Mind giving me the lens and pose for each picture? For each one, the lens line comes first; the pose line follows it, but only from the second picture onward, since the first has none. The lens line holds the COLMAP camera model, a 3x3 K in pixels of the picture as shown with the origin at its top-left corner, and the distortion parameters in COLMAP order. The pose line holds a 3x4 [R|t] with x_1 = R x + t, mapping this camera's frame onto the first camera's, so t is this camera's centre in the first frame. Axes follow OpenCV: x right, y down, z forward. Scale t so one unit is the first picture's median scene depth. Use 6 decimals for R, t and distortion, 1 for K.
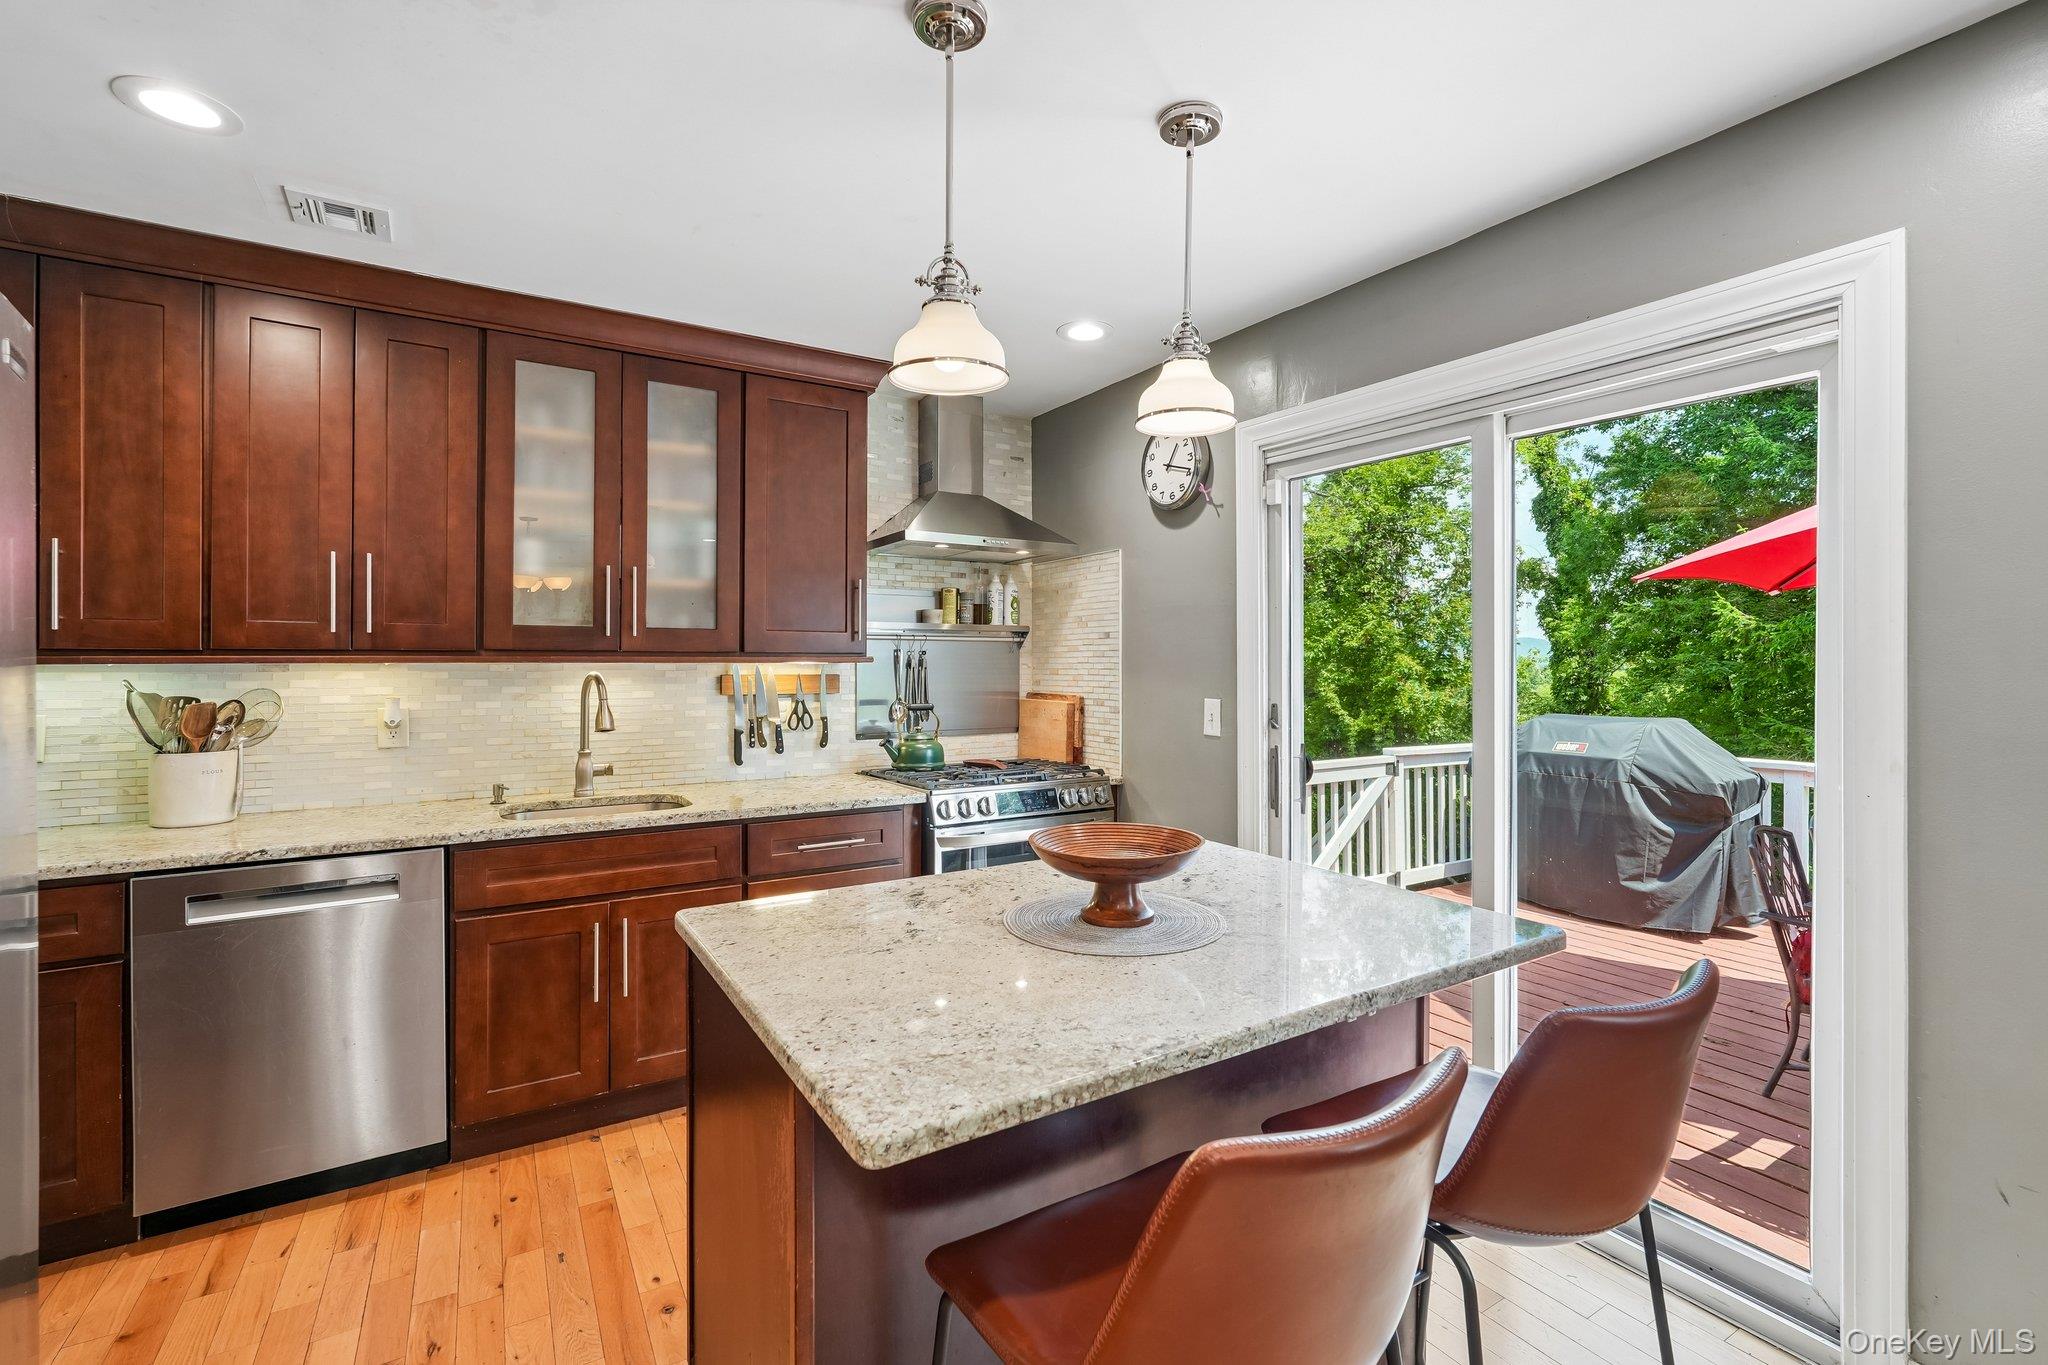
lens RADIAL K [[909.5, 0, 1029.4], [0, 909.5, 656.0], [0, 0, 1]] dist [-0.004064, 0.000168]
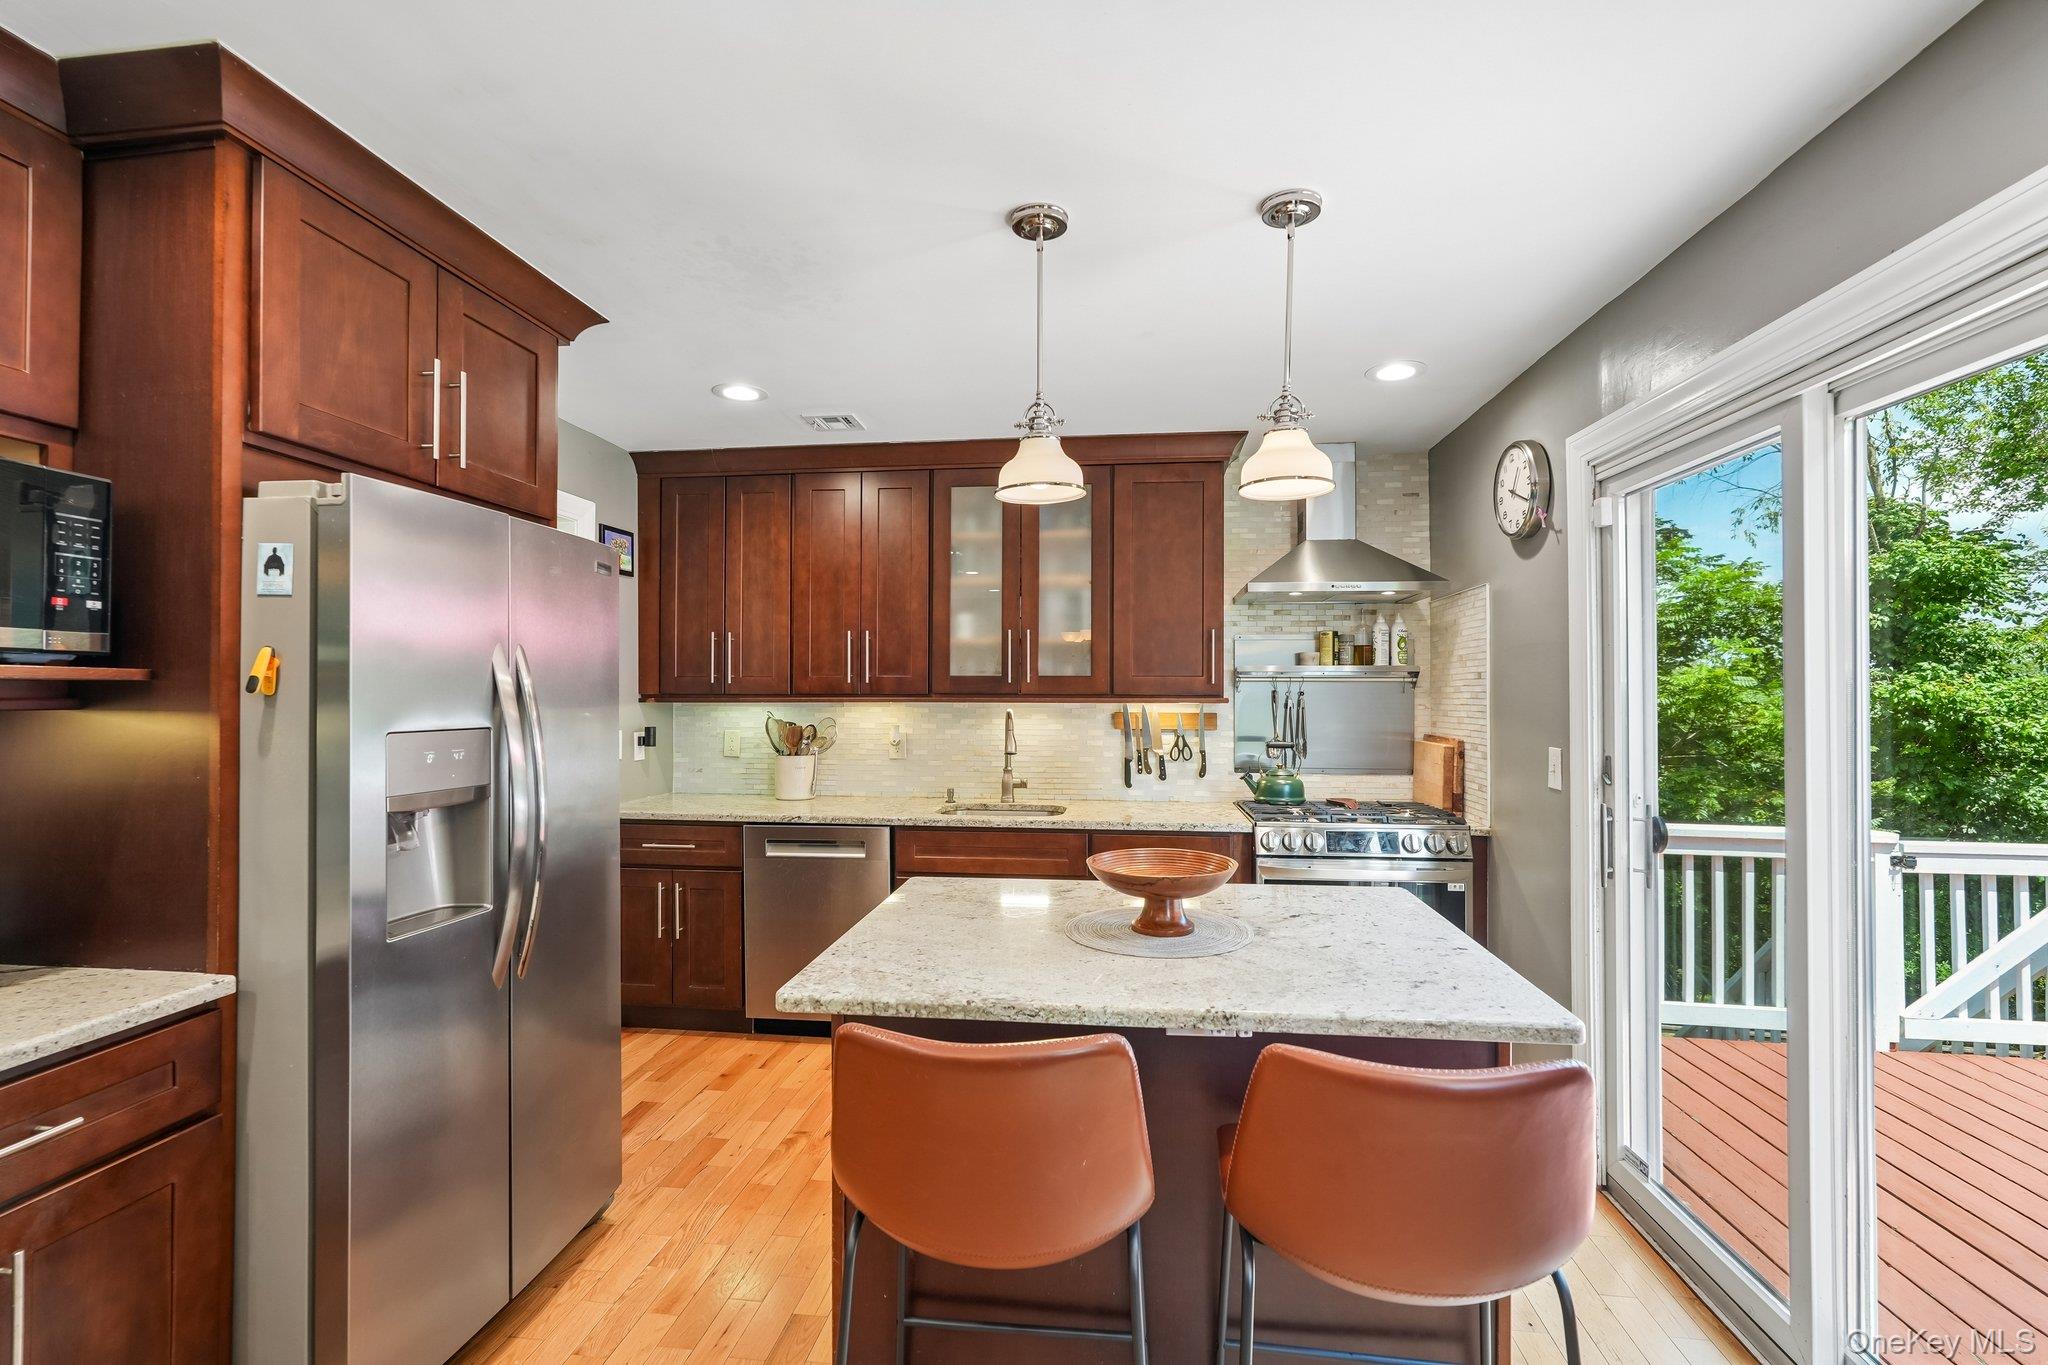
lens RADIAL K [[894.6, 0, 1027.4], [0, 894.6, 683.1], [0, 0, 1]] dist [-0.015422, 0.006441]
pose [[0.779466, -0.005725, -0.626419, 0.333302], [0.002184, 0.999977, -0.006423, -0.011255], [0.626441, 0.003638, 0.779460, -0.005556]]
